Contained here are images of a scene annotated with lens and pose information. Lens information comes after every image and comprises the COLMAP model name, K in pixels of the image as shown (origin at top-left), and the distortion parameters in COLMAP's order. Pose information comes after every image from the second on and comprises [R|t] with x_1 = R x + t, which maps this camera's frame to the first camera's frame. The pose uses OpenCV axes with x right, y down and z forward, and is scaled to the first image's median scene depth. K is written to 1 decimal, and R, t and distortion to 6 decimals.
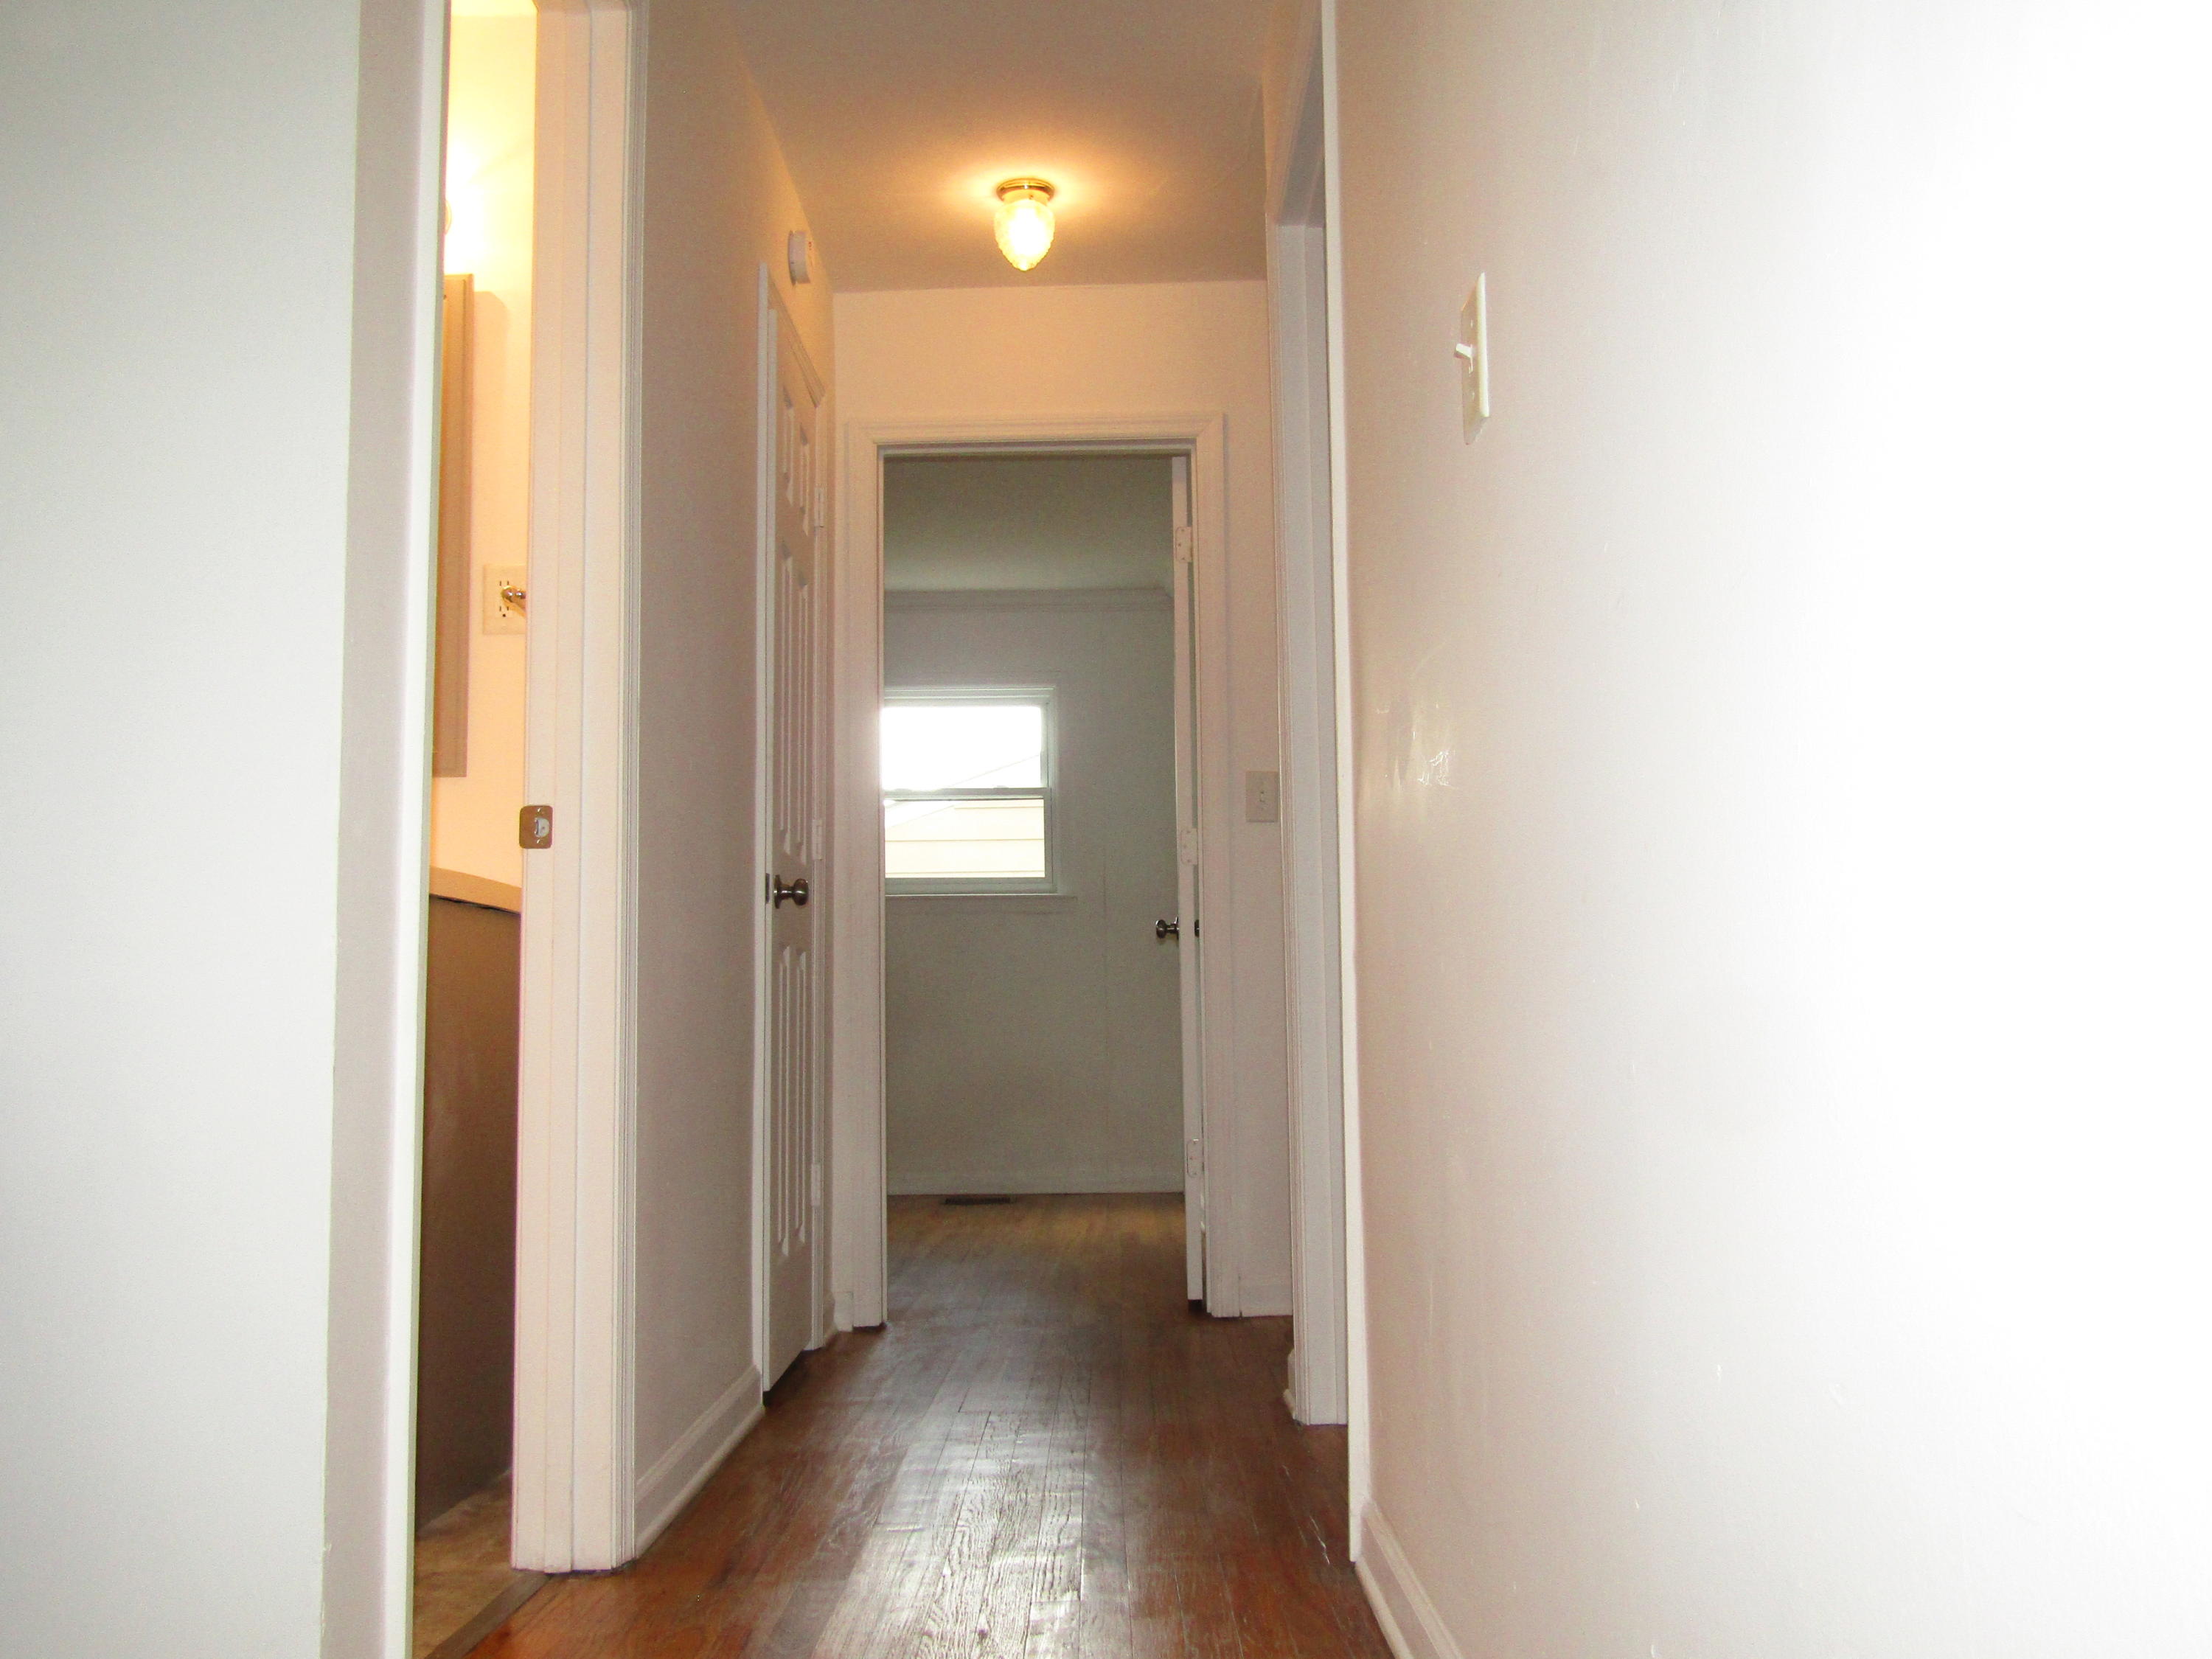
lens RADIAL K [[1956.3, 0, 1107.4], [0, 1956.3, 827.8], [0, 0, 1]] dist [0.022415, 0.004655]
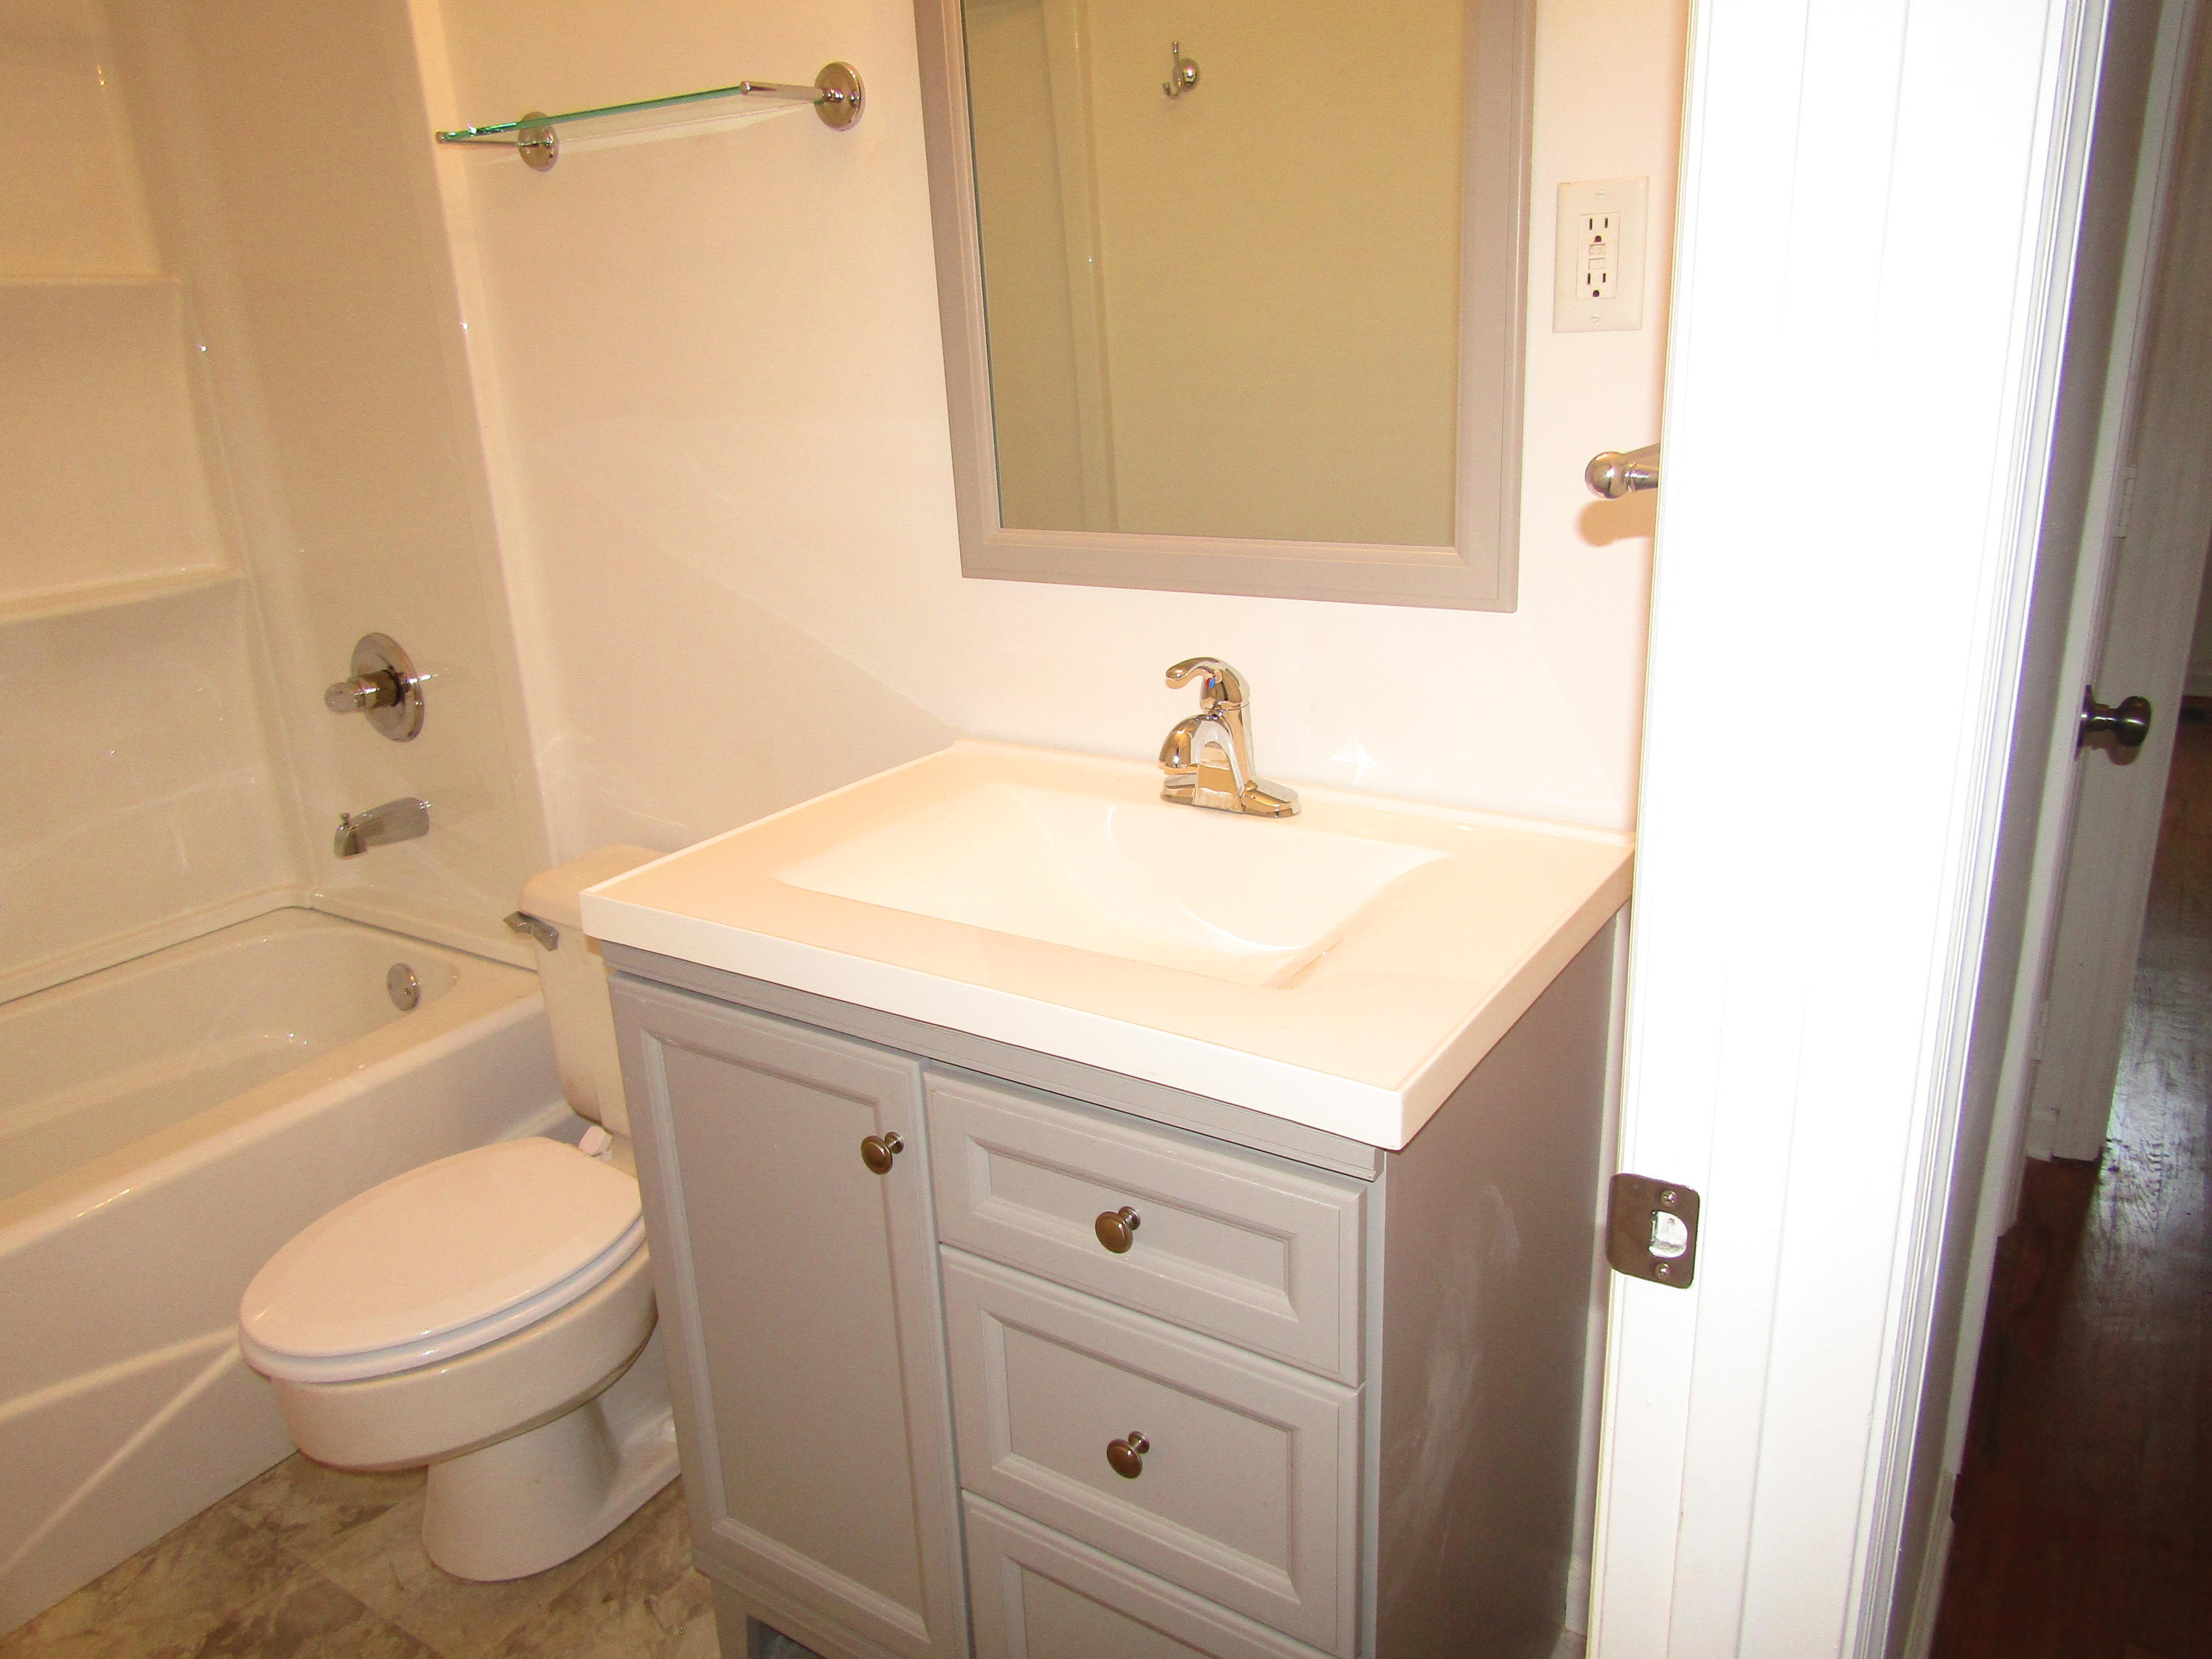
lens RADIAL K [[1566.9, 0, 1106.0], [0, 1566.9, 830.1], [0, 0, 1]] dist [-0.012429, 0.001415]
pose [[0.832933, 0.148533, -0.533067, -0.169177], [0.091331, 0.913194, 0.397159, -0.142873], [0.545785, -0.379493, 0.747064, 0.550399]]
